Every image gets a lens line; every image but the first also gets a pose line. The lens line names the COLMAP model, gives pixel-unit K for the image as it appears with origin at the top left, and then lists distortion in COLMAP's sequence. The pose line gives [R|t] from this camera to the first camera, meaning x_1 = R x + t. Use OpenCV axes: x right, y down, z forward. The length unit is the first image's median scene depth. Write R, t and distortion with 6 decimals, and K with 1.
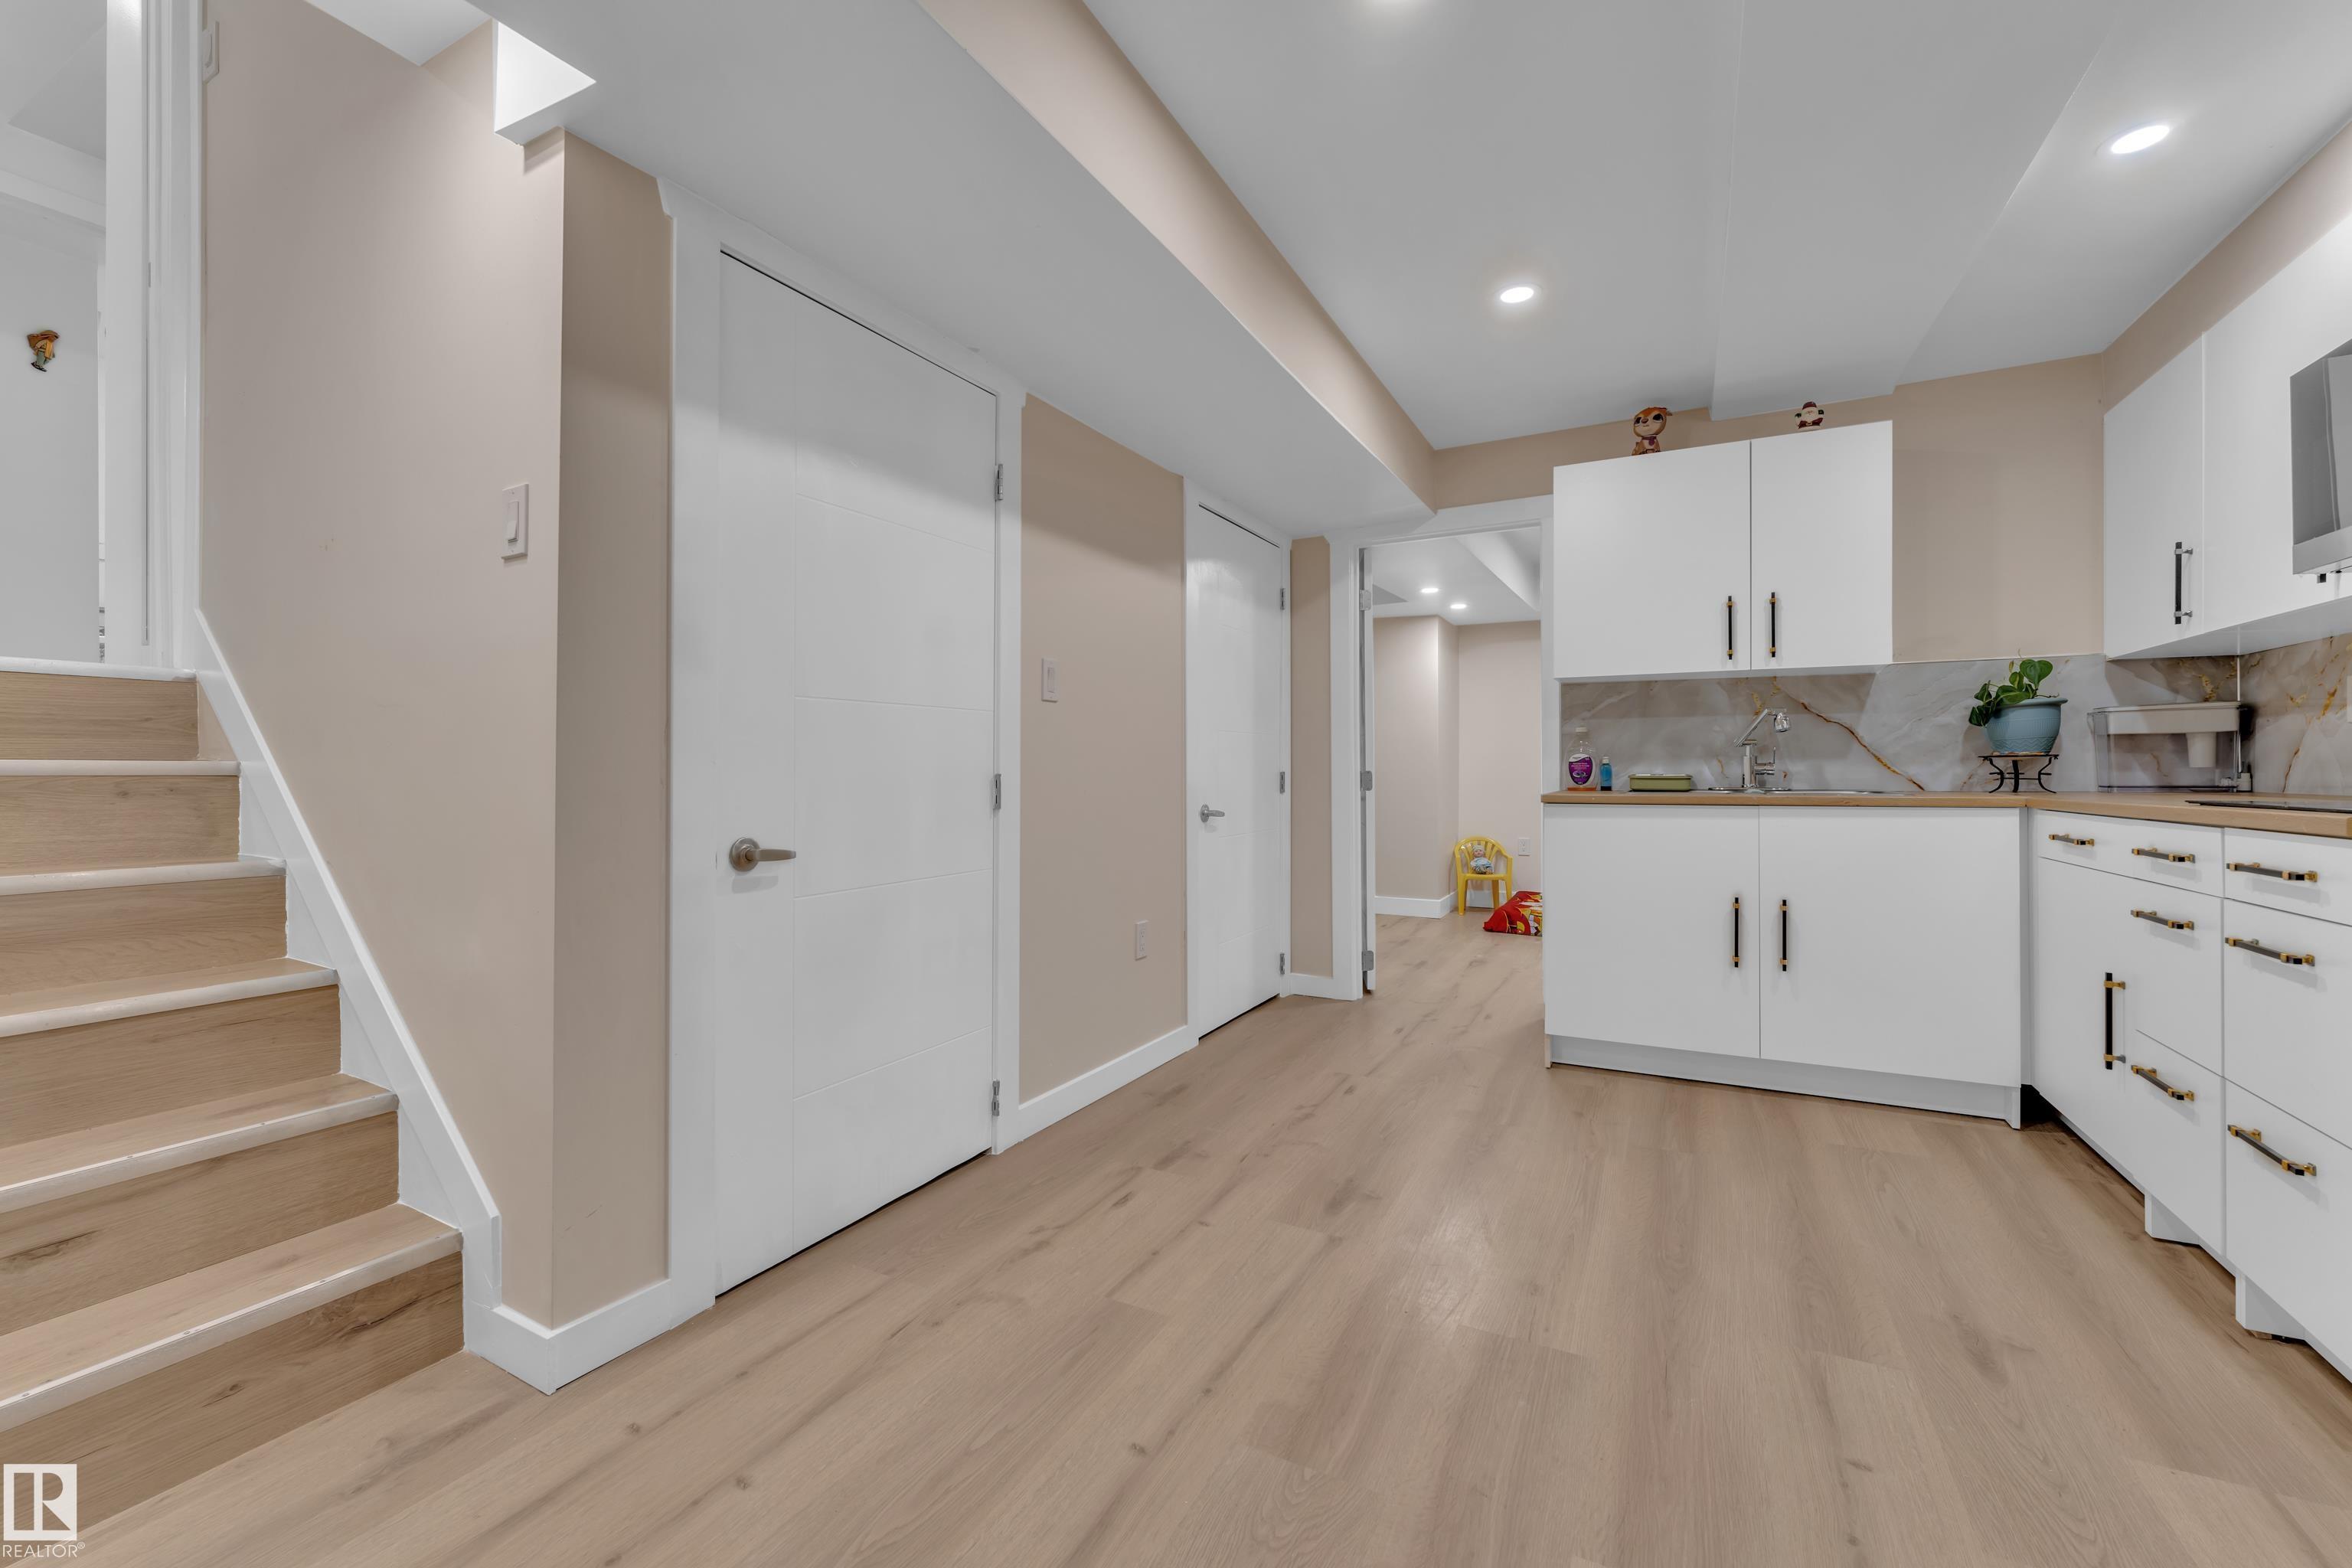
lens RADIAL K [[969.1, 0, 1157.4], [0, 969.1, 763.2], [0, 0, 1]] dist [-0.018019, 0.000539]
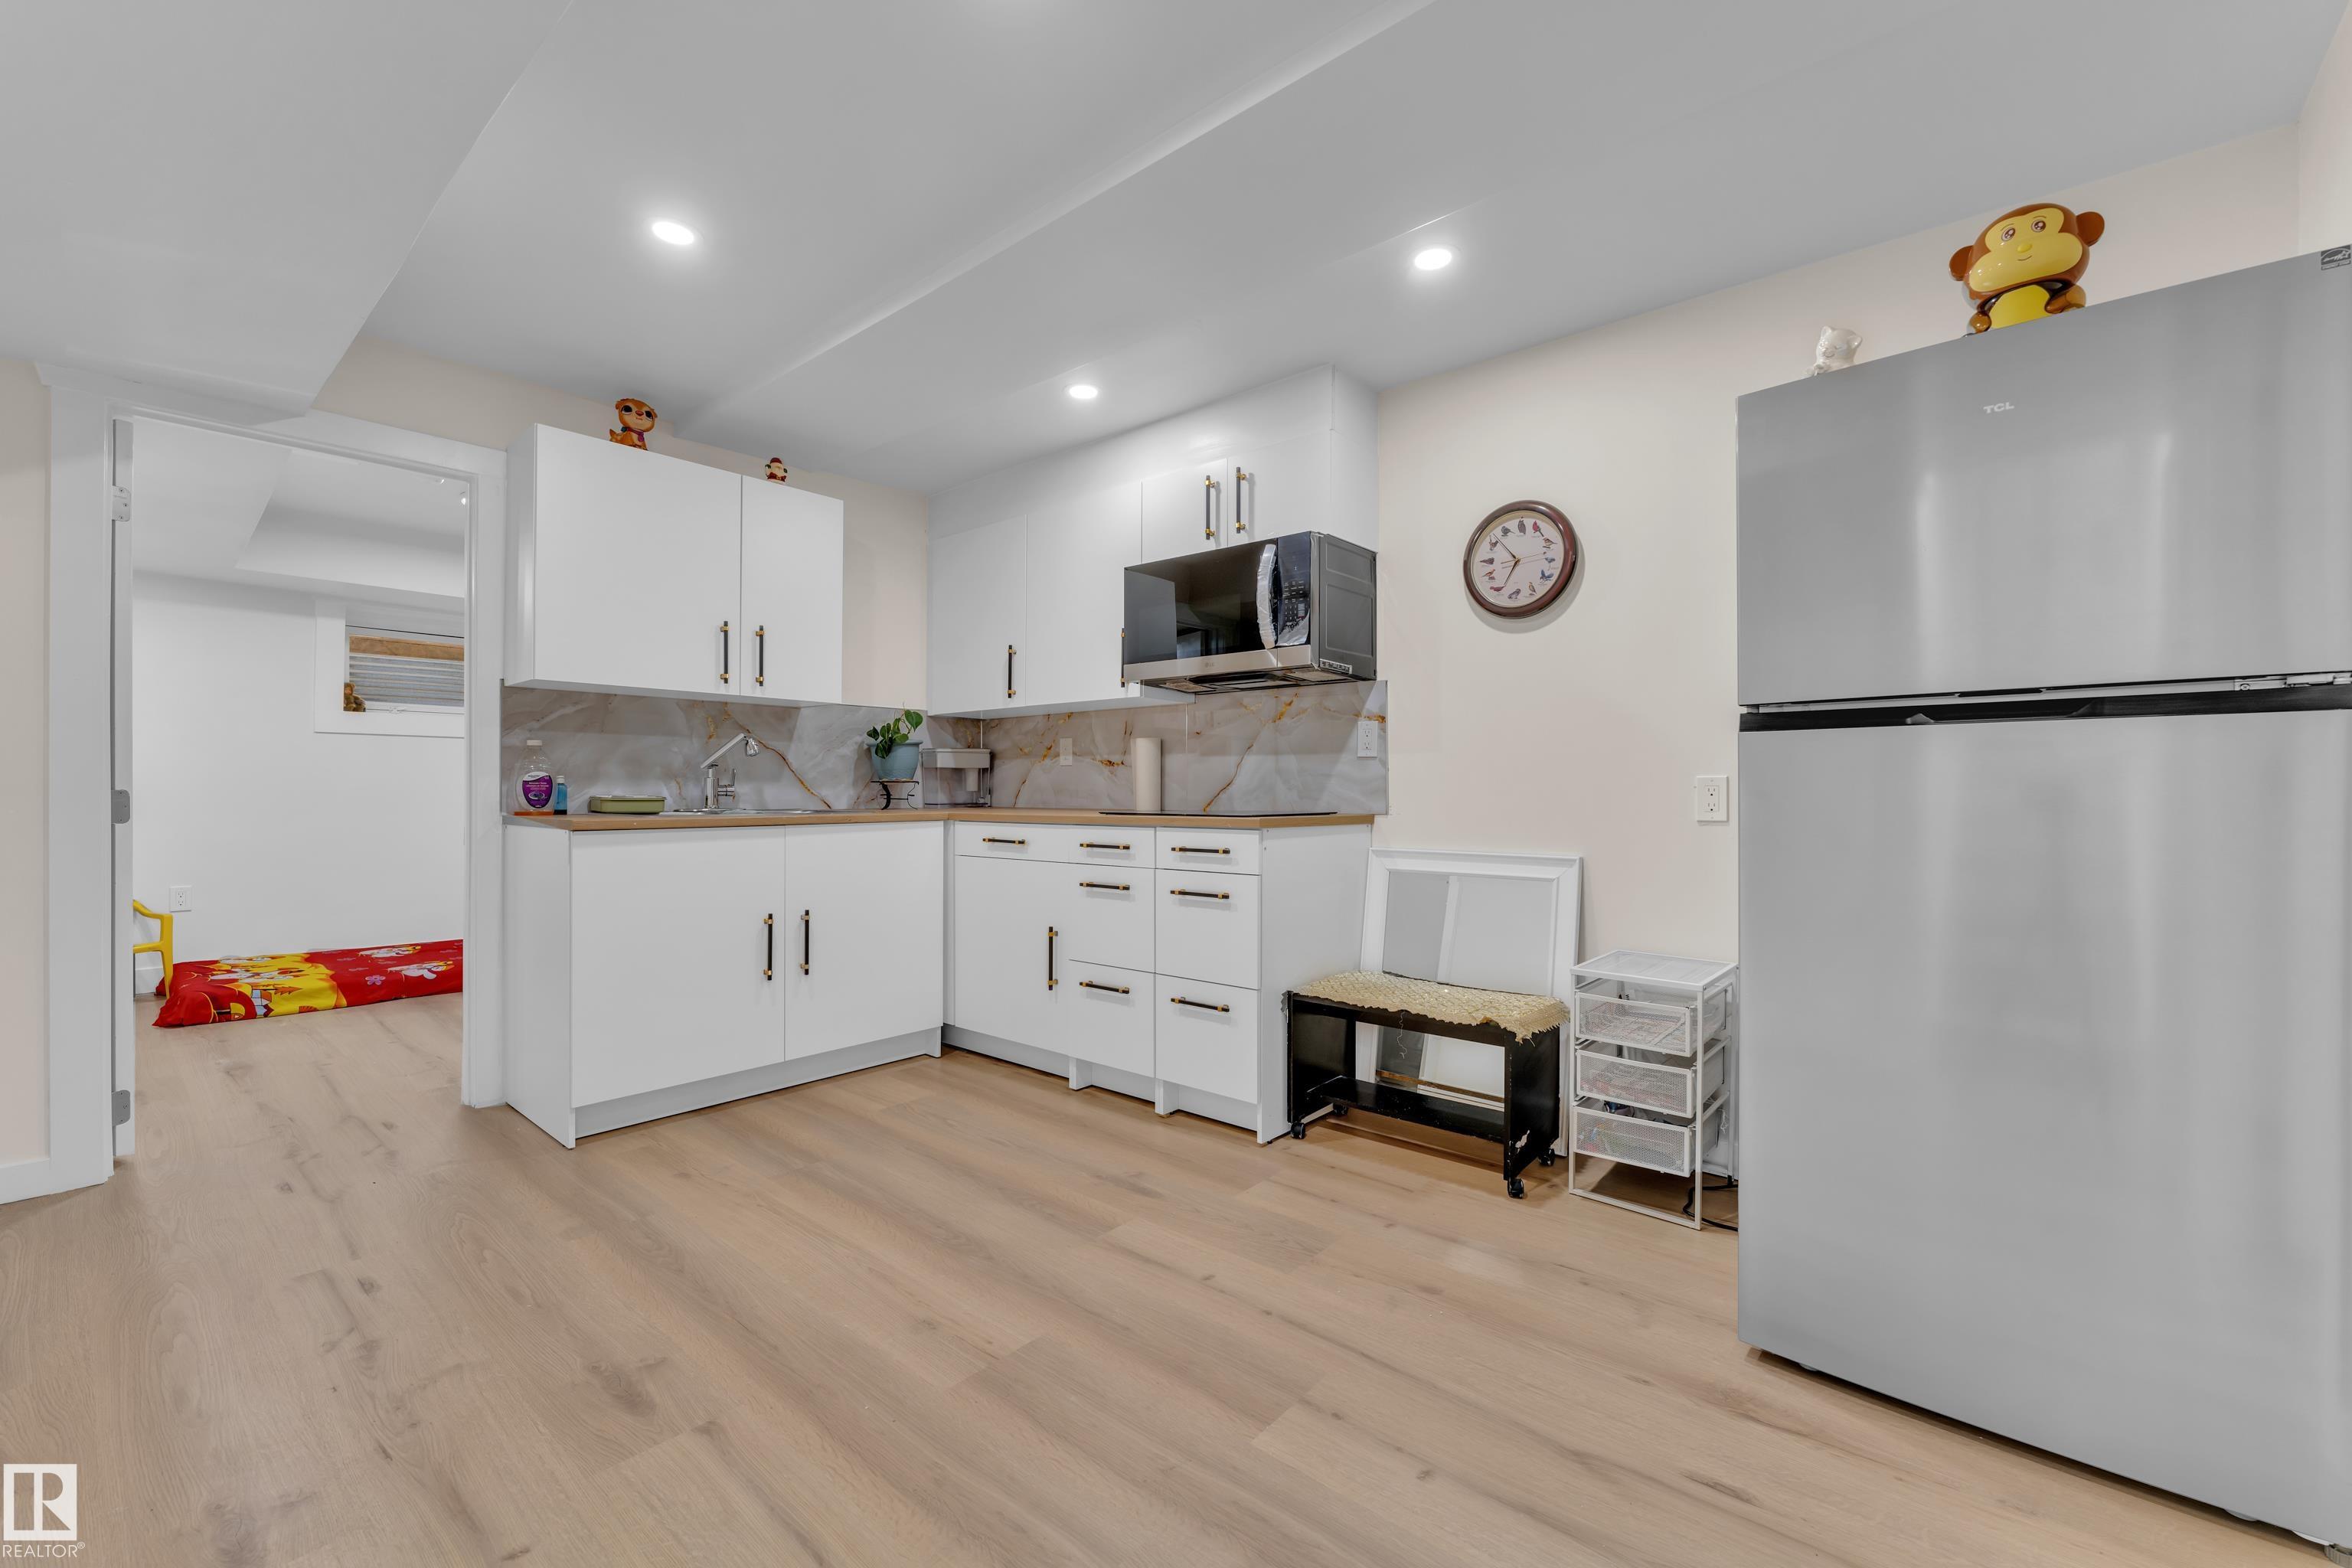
lens RADIAL K [[954.3, 0, 1176.0], [0, 954.3, 784.0], [0, 0, 1]] dist [-0.000277, -0.000042]
pose [[0.207645, 0.009906, 0.978154, -0.305251], [-0.012055, 0.999899, -0.007567, 0.000937], [-0.978130, -0.010221, 0.207743, 0.331584]]
